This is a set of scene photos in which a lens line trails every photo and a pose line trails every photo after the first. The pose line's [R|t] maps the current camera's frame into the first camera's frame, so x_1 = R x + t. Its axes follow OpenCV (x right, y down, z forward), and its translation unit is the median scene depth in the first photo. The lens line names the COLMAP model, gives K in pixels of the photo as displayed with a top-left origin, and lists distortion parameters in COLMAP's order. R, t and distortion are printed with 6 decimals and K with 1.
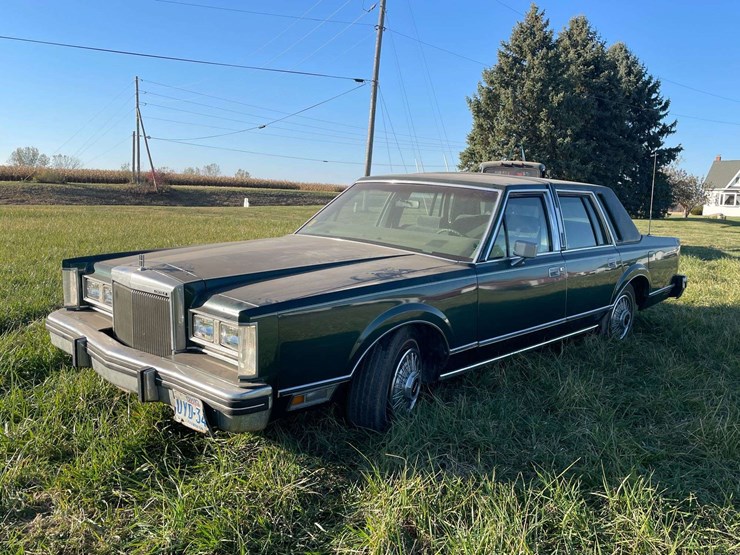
lens RADIAL K [[657.2, 0, 370.0], [0, 657.2, 277.5], [0, 0, 1]] dist [0.076298, -0.084301]
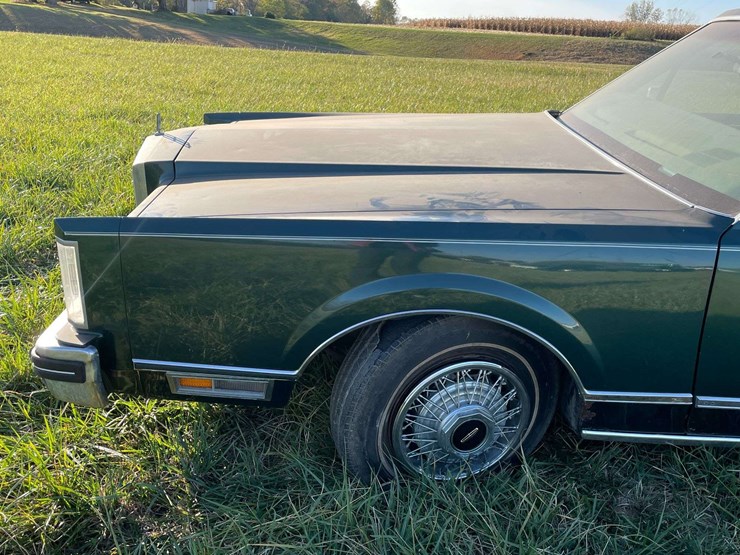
lens RADIAL K [[692.8, 0, 361.2], [0, 692.8, 276.4], [0, 0, 1]] dist [0.021451, 0.005631]
pose [[0.670040, 0.260277, -0.695200, 0.021316], [-0.129007, 0.963094, 0.236237, -0.004067], [0.731029, -0.068603, 0.678889, 0.035253]]
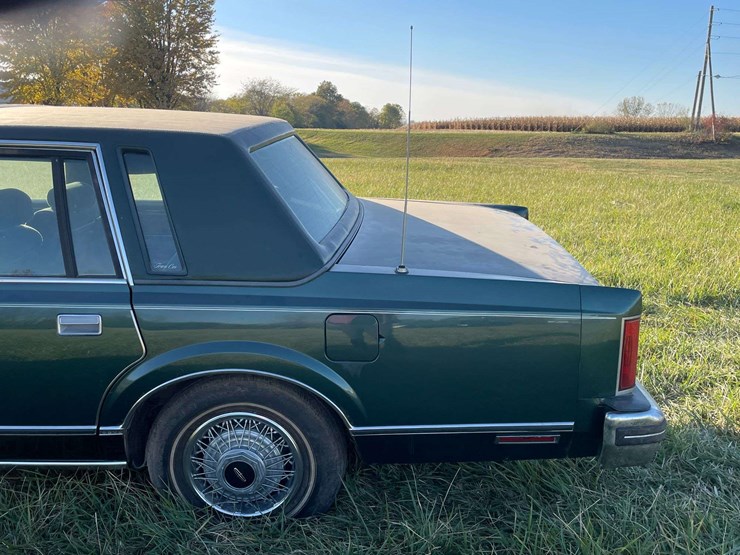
lens RADIAL K [[673.0, 0, 368.3], [0, 673.0, 275.3], [0, 0, 1]] dist [0.073480, -0.082142]
pose [[0.655532, 0.140759, -0.741933, 0.069191], [-0.091430, 0.990041, 0.107048, -0.009900], [0.749612, -0.002338, 0.661873, 0.076422]]
